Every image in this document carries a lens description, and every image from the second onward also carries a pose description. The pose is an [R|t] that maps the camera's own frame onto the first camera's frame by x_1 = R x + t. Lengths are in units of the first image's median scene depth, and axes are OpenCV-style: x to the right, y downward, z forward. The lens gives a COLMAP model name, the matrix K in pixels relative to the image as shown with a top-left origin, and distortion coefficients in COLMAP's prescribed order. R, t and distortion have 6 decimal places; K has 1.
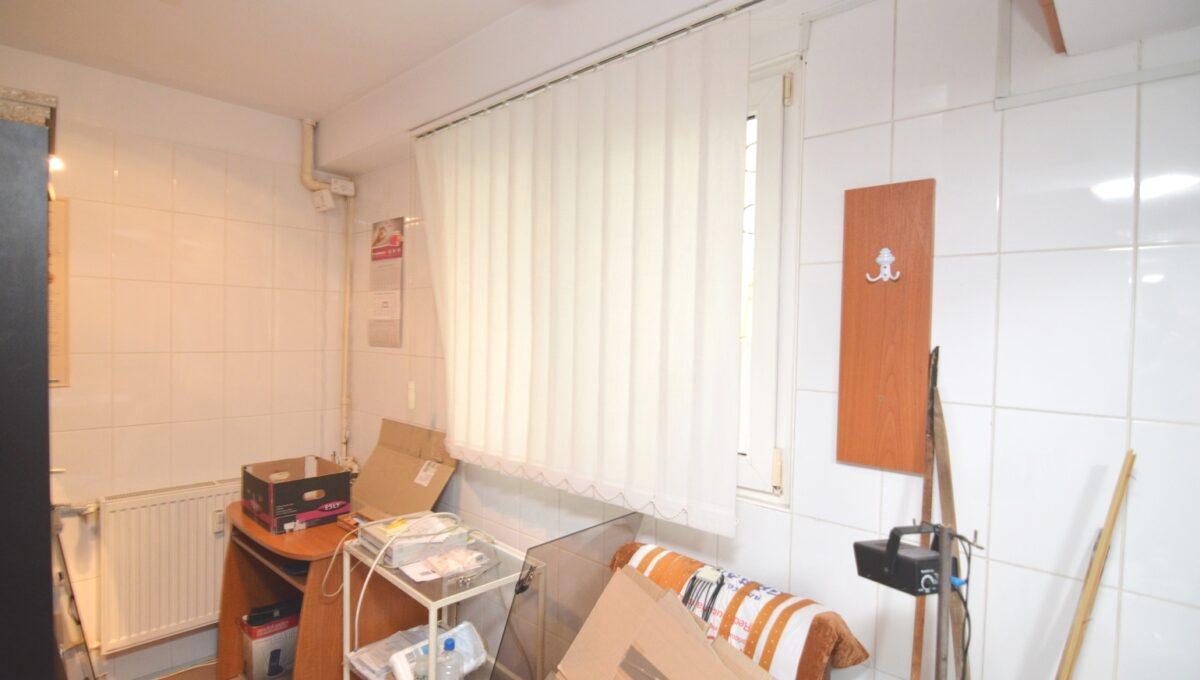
lens RADIAL K [[590.0, 0, 594.2], [0, 590.0, 339.3], [0, 0, 1]] dist [-0.001125, -0.014247]
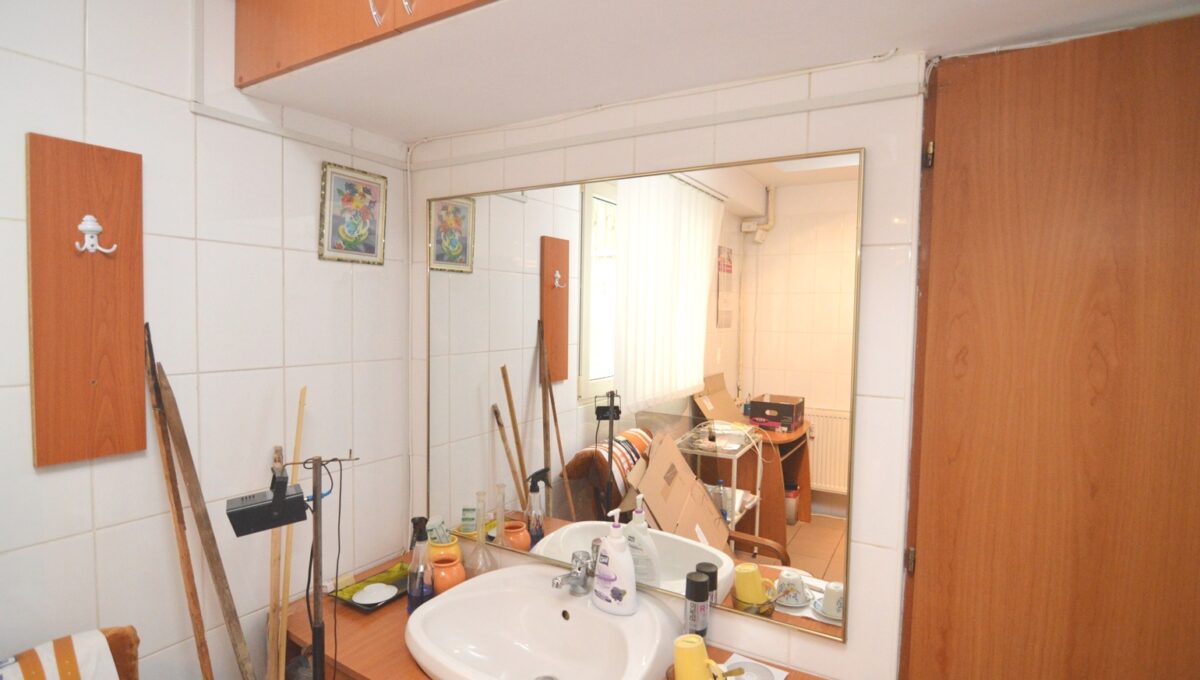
lens RADIAL K [[590.0, 0, 594.2], [0, 590.0, 339.3], [0, 0, 1]] dist [-0.001125, -0.014247]
pose [[-0.204002, -0.070007, 0.976464, -0.548318], [-0.003393, 0.997484, 0.070805, -0.032142], [-0.978965, 0.011131, -0.203726, 0.435016]]
